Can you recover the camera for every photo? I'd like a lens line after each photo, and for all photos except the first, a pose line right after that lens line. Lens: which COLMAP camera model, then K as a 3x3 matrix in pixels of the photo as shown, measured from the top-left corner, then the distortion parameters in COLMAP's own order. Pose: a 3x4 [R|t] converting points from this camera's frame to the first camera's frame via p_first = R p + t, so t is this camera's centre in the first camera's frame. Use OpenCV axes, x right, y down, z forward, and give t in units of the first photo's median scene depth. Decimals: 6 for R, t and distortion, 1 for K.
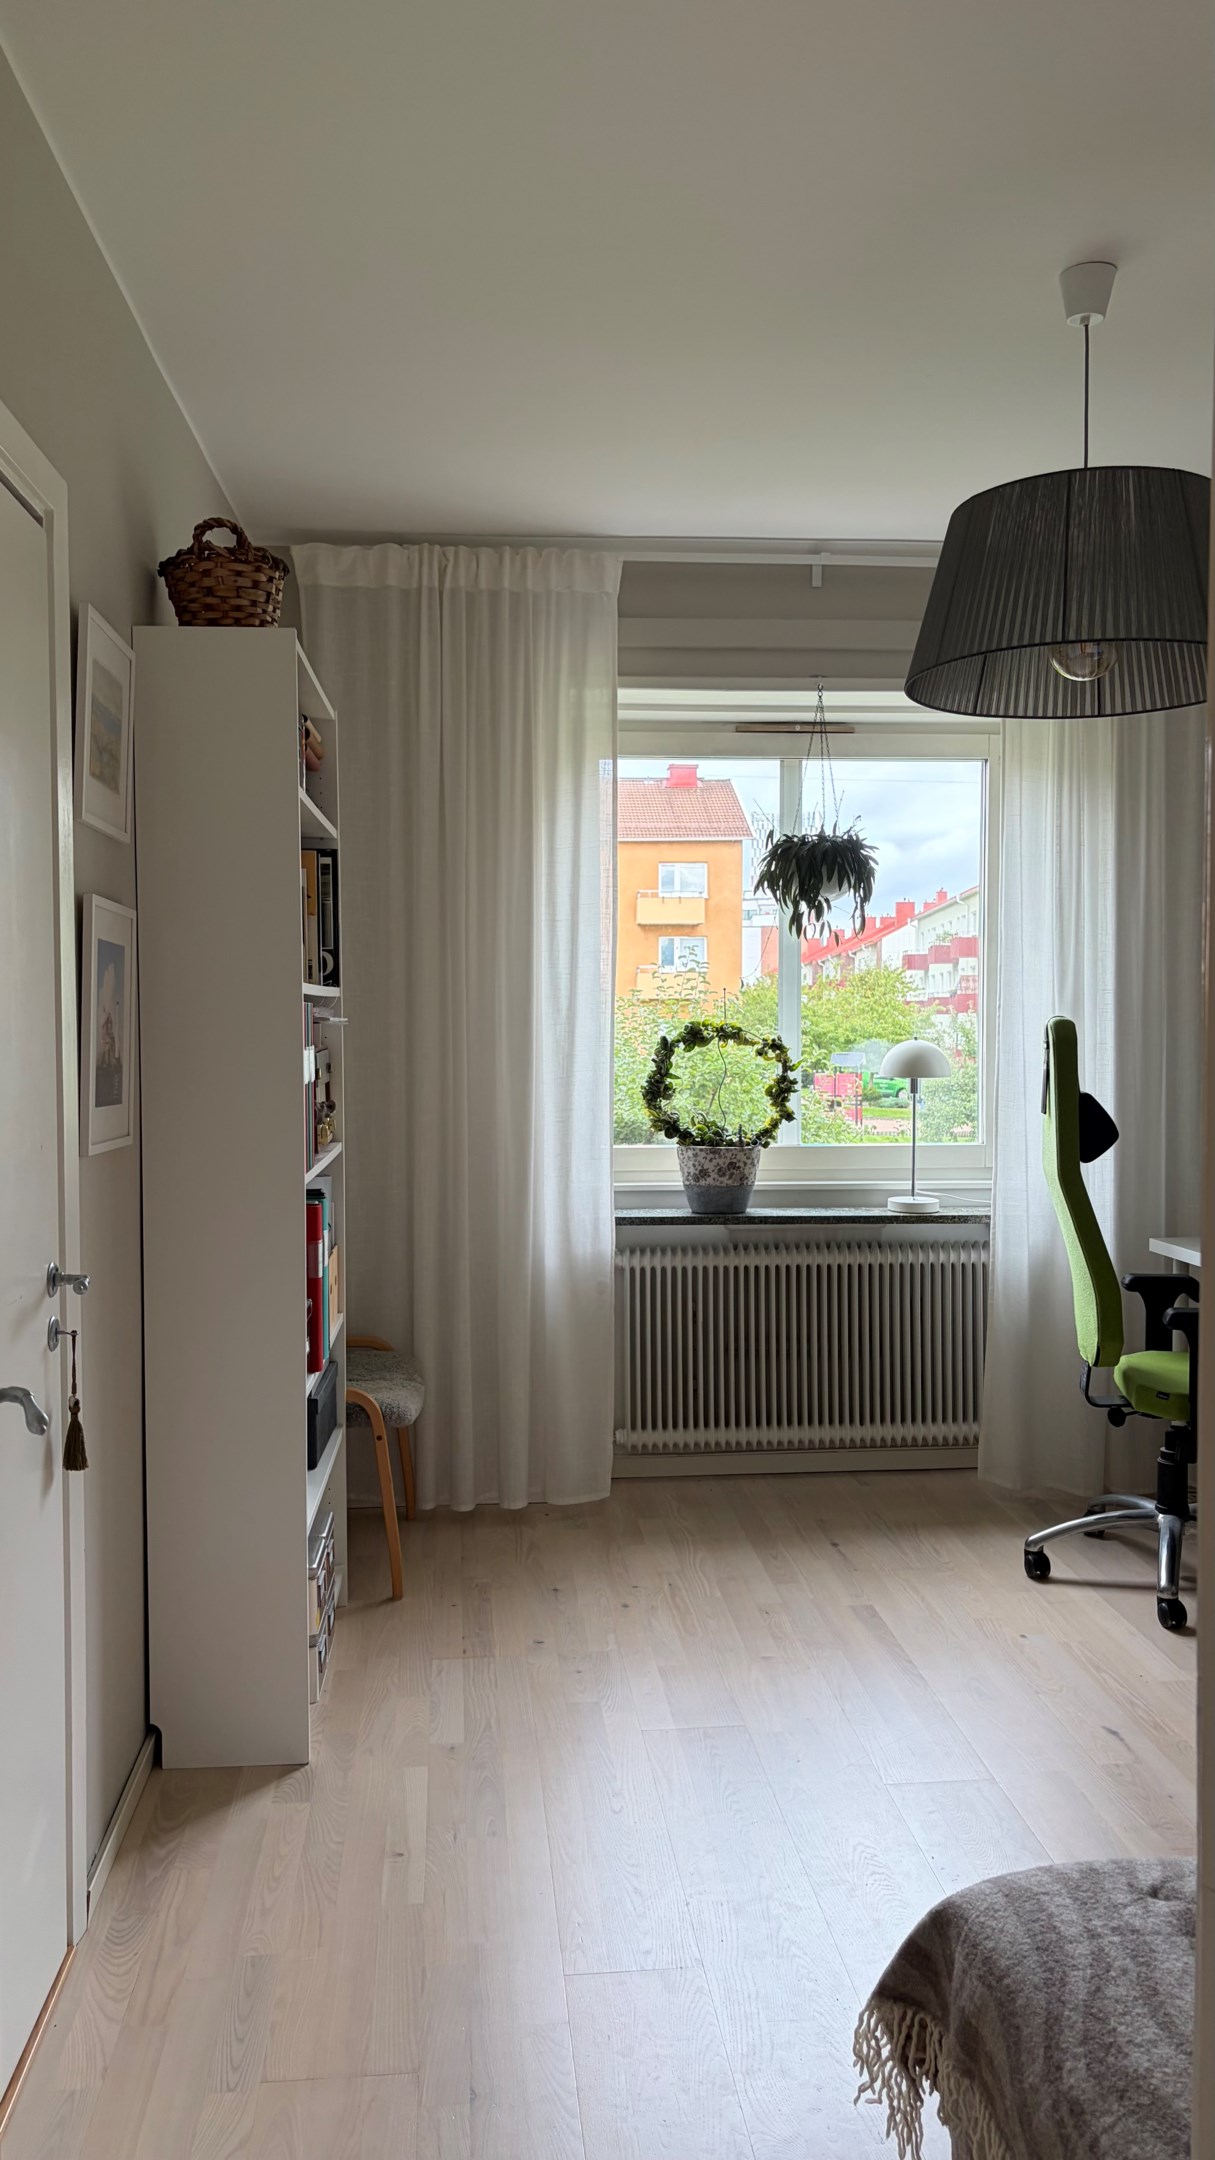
lens RADIAL K [[1644.3, 0, 624.0], [0, 1644.3, 1092.1], [0, 0, 1]] dist [0.050383, -0.034374]
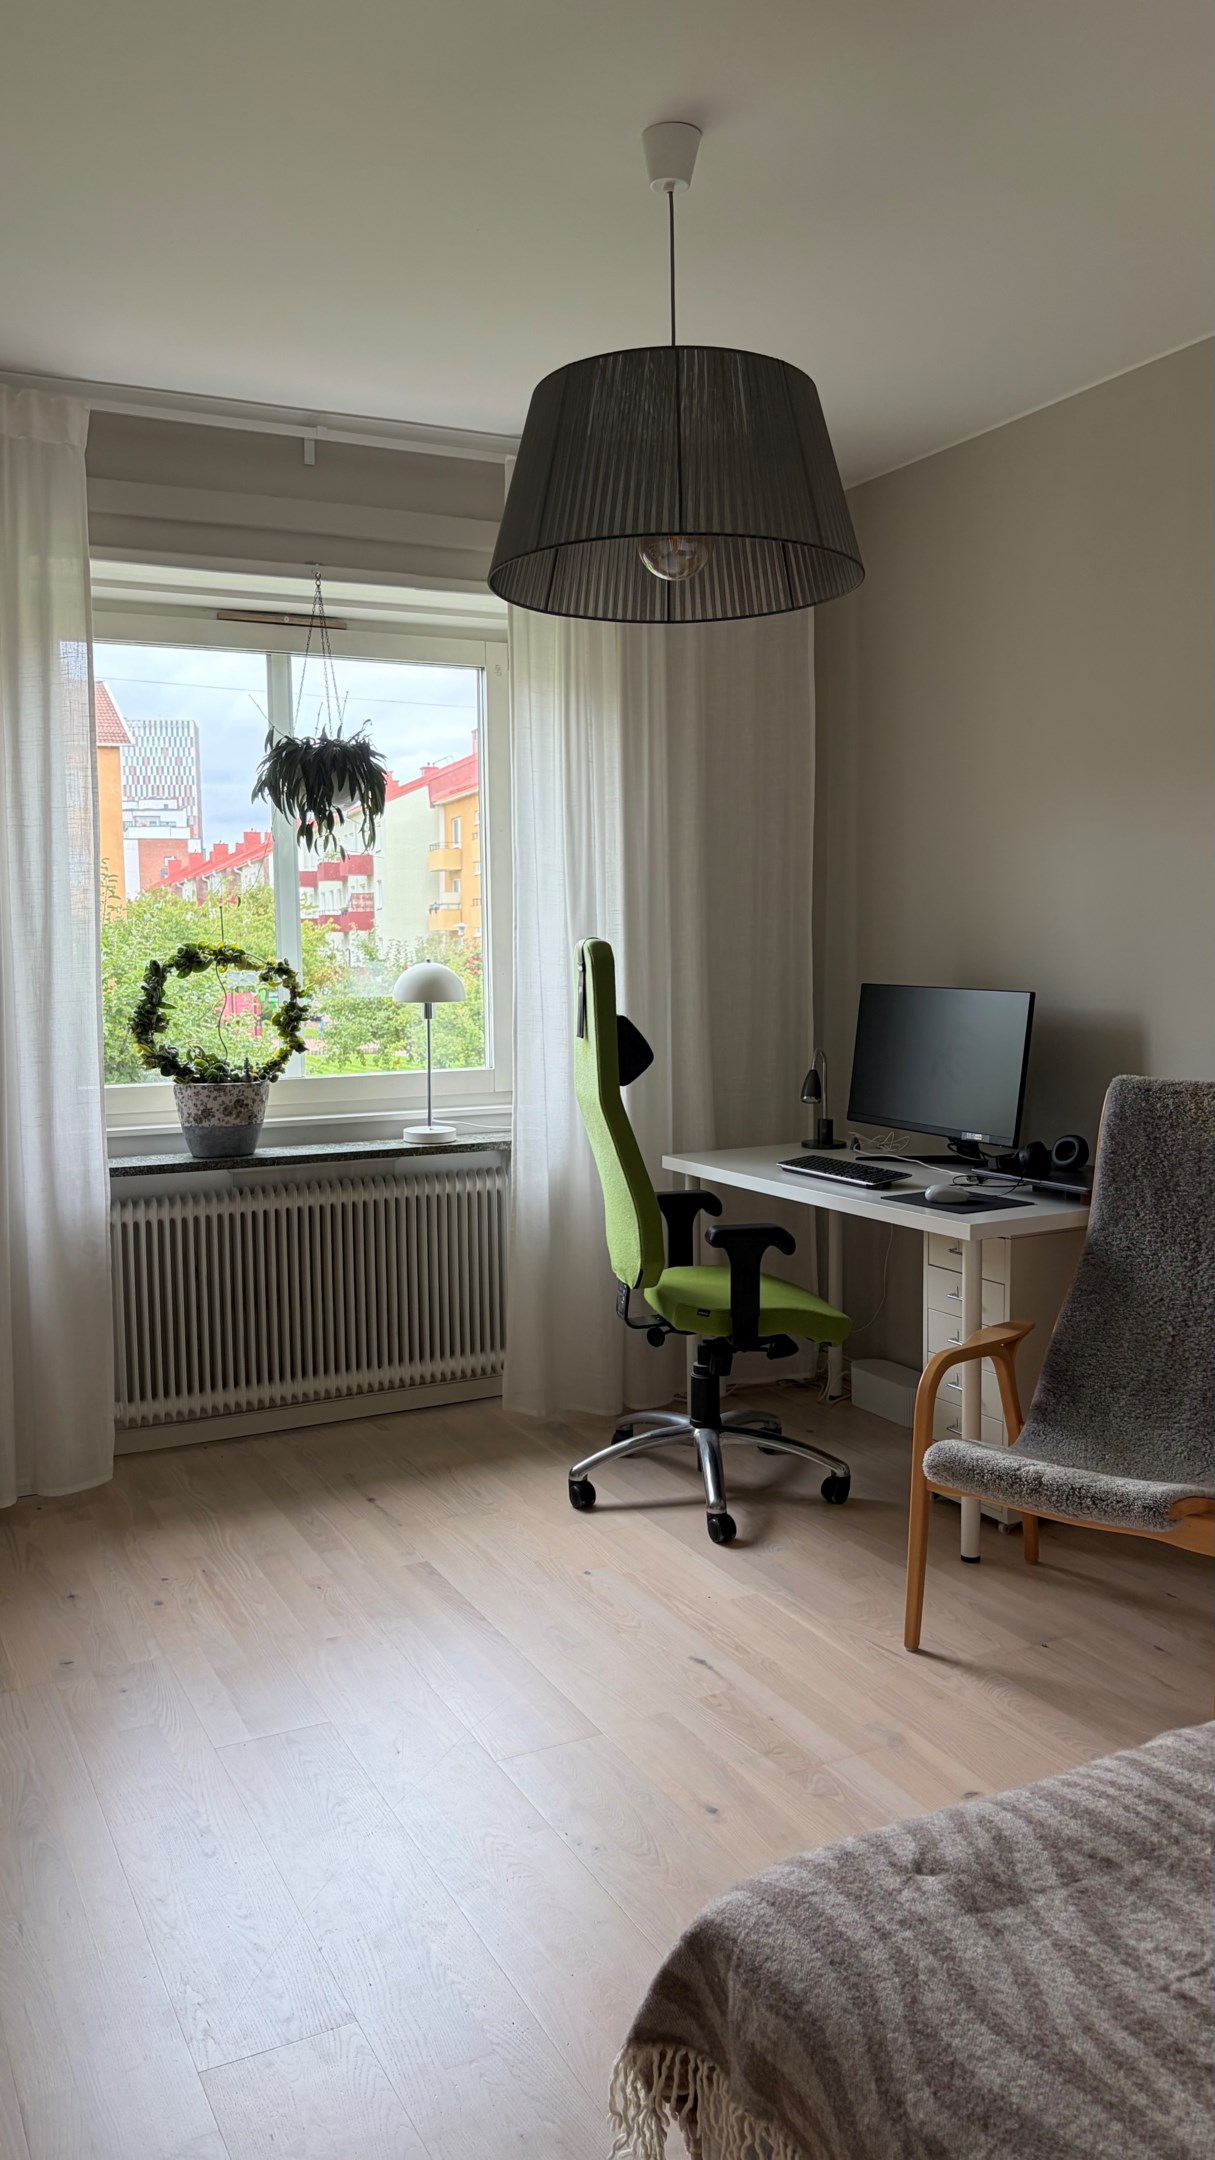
lens RADIAL K [[1644.3, 0, 617.8], [0, 1644.3, 1083.1], [0, 0, 1]] dist [0.050383, -0.034374]
pose [[0.935294, -0.039738, 0.351633, -0.060308], [0.024154, 0.998526, 0.048595, -0.005610], [-0.353046, -0.036958, 0.934876, 0.075826]]
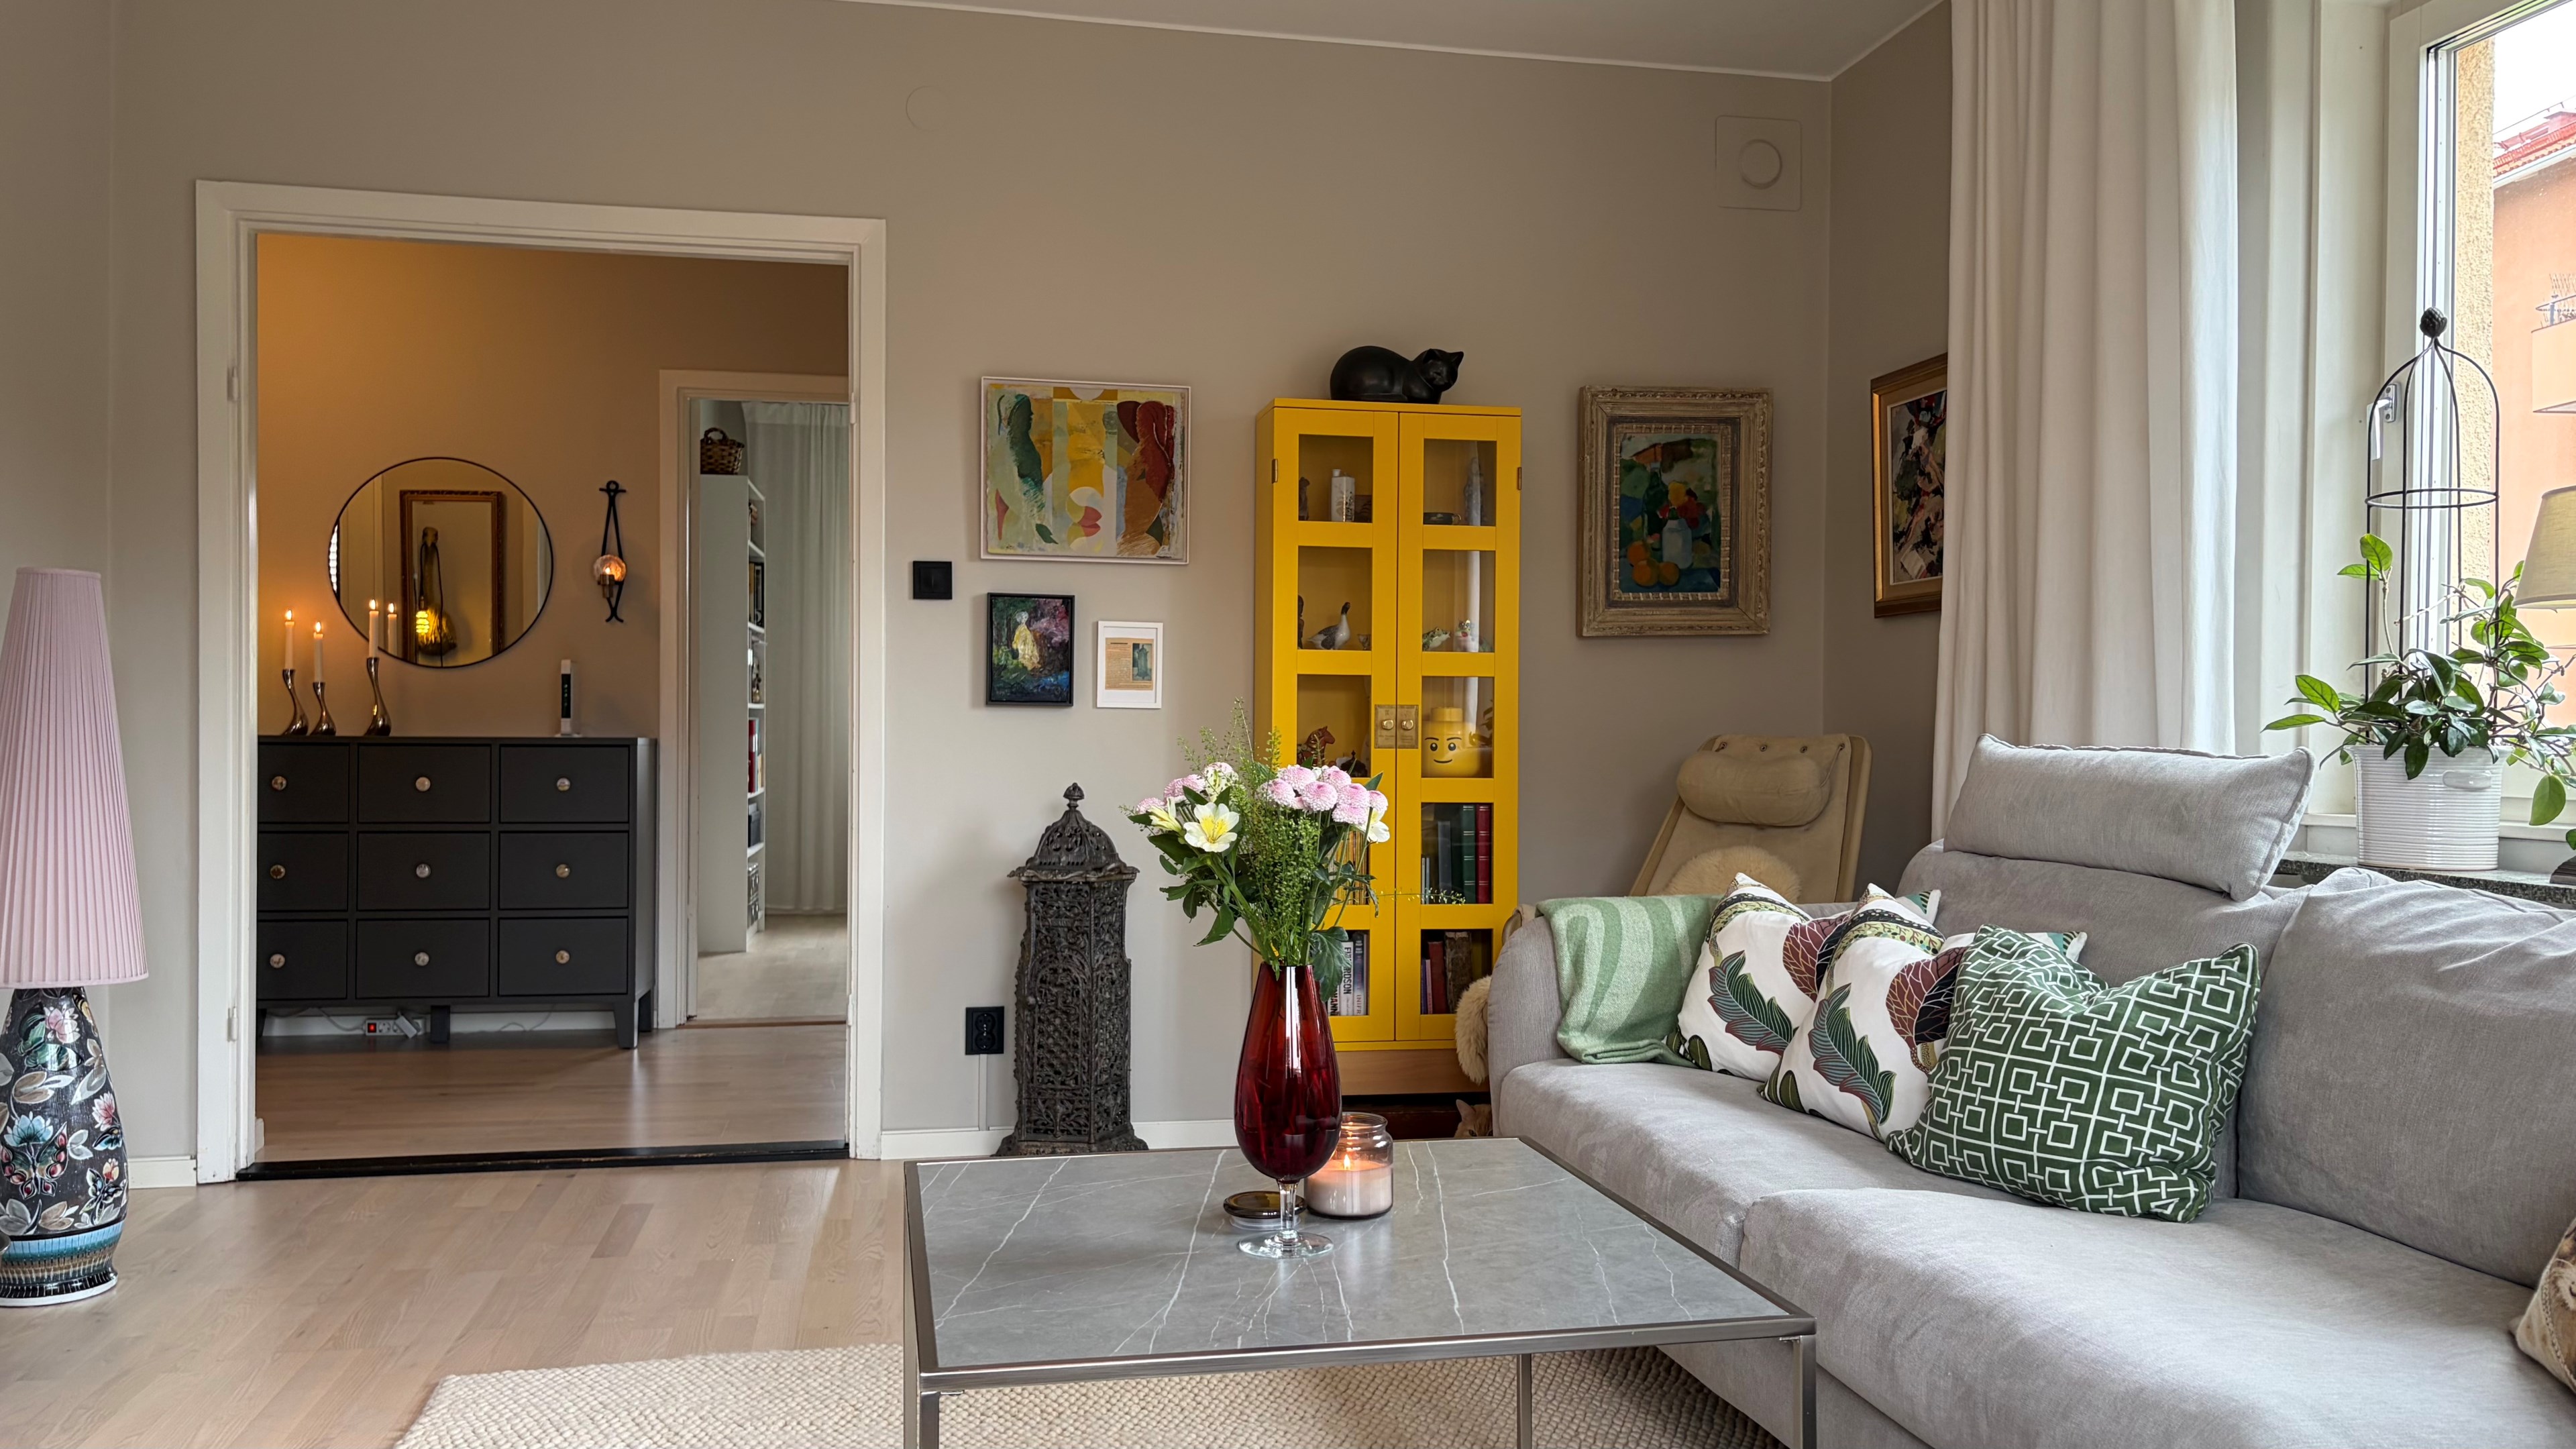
lens RADIAL K [[1961.0, 0, 1292.2], [0, 1961.0, 726.5], [0, 0, 1]] dist [0.050383, -0.034374]
pose [[0.995921, 0.006211, 0.090010, 0.218390], [-0.002381, 0.999090, -0.042593, 0.134900], [-0.090193, 0.042205, 0.995030, -1.243824]]
